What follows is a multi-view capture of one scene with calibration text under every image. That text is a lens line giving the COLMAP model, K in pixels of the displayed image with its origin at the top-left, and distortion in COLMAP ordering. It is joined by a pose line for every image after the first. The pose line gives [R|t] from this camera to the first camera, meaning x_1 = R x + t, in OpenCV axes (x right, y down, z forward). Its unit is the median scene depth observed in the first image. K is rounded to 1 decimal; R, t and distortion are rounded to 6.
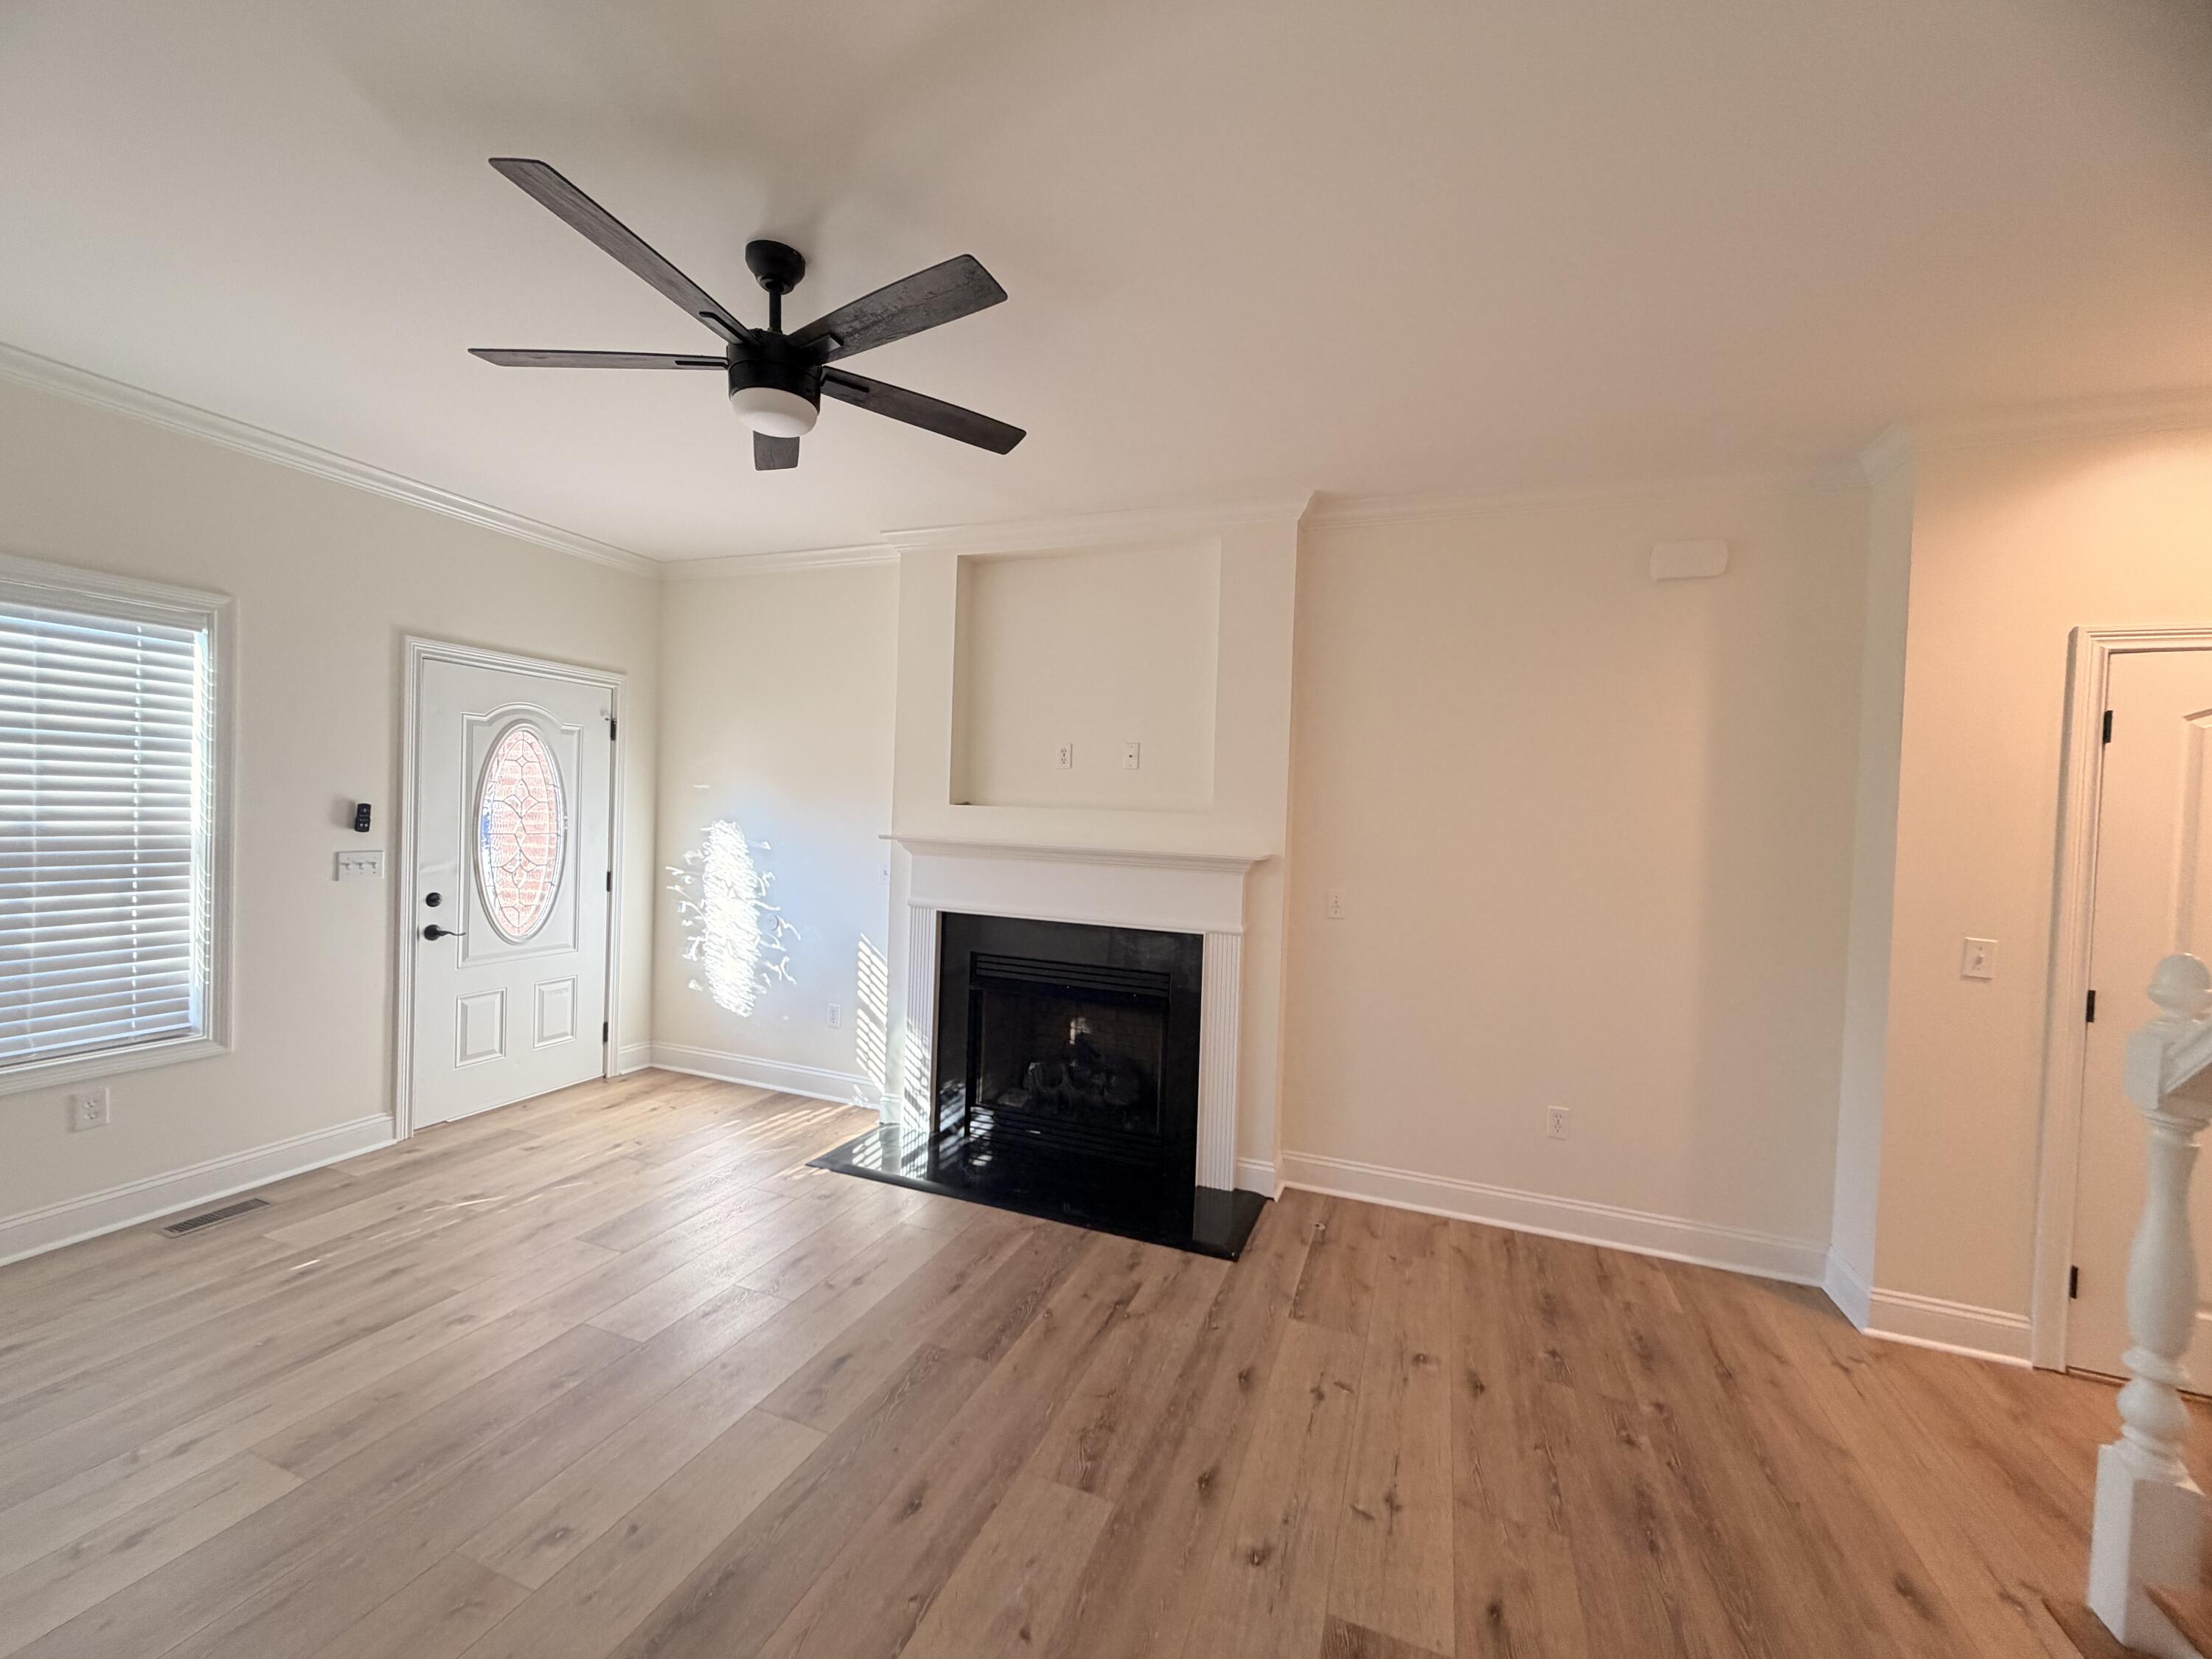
lens RADIAL K [[876.0, 0, 1102.7], [0, 876.0, 836.3], [0, 0, 1]] dist [0.001024, 0.000377]
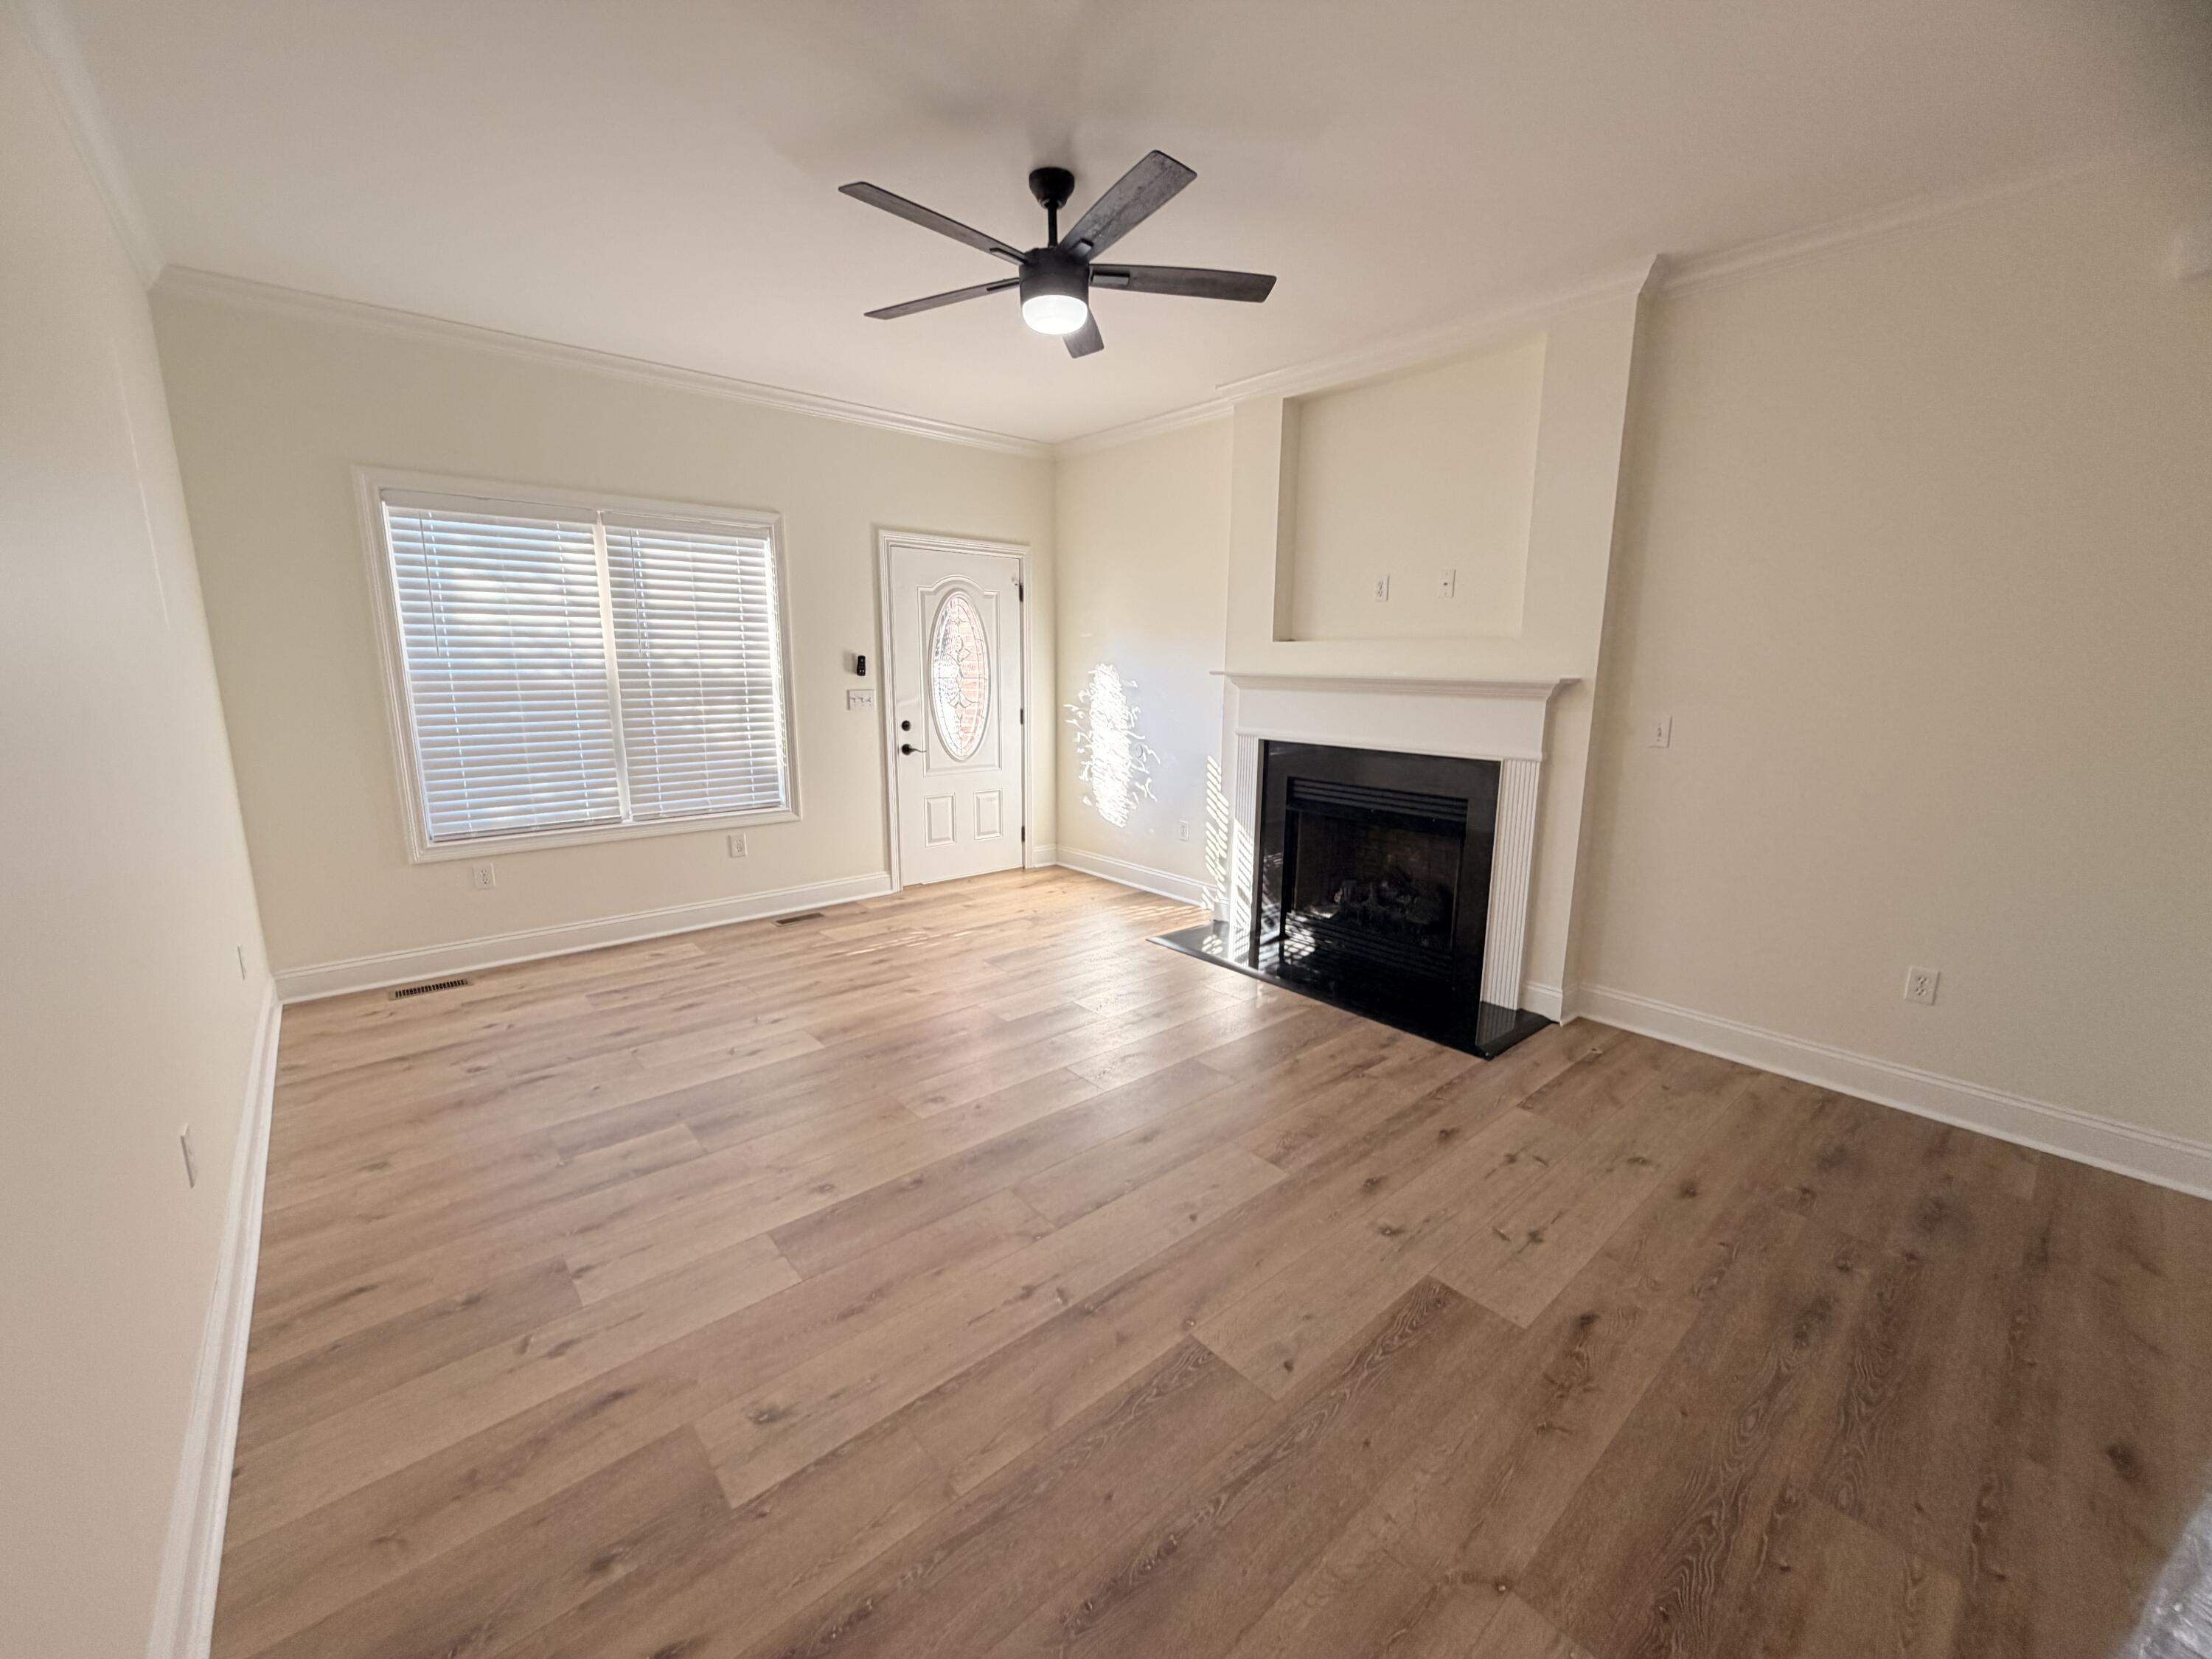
lens RADIAL K [[876.0, 0, 1108.8], [0, 876.0, 834.1], [0, 0, 1]] dist [0.001024, 0.000377]
pose [[0.886351, 0.061184, -0.458953, 0.207536], [0.011434, 0.988036, 0.153800, 0.039635], [0.462872, -0.141569, 0.875047, -0.111248]]
